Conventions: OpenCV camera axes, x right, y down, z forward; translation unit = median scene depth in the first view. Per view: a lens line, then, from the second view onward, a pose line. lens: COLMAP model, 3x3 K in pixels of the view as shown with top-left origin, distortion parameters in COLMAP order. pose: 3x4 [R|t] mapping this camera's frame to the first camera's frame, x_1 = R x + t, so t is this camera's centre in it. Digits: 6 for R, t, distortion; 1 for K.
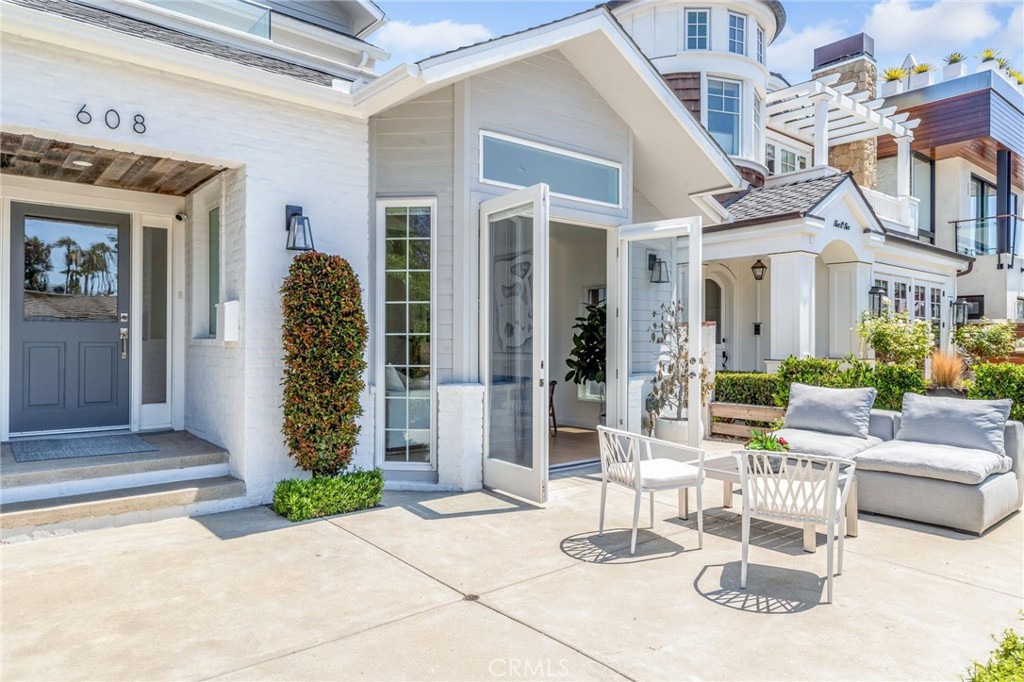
lens RADIAL K [[658.9, 0, 510.4], [0, 658.9, 339.3], [0, 0, 1]] dist [0.011472, 0.002595]
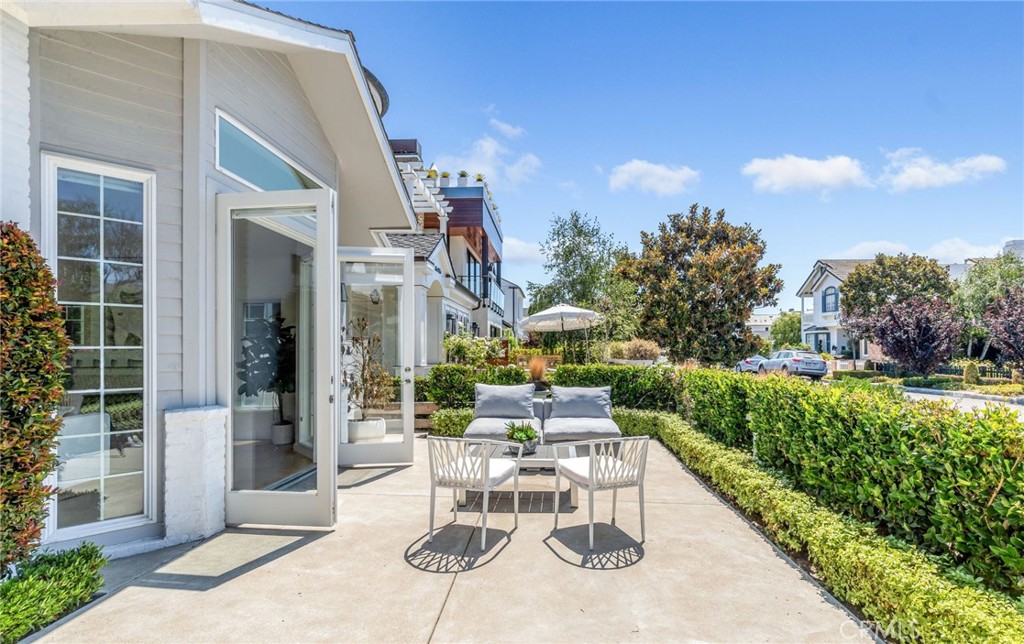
lens RADIAL K [[482.0, 0, 533.8], [0, 482.0, 347.4], [0, 0, 1]] dist [0.008769, 0.000227]
pose [[0.663561, -0.000701, 0.748122, -0.252948], [0.003799, 0.999990, -0.002434, -0.005152], [-0.748113, 0.004457, 0.663556, 0.290497]]
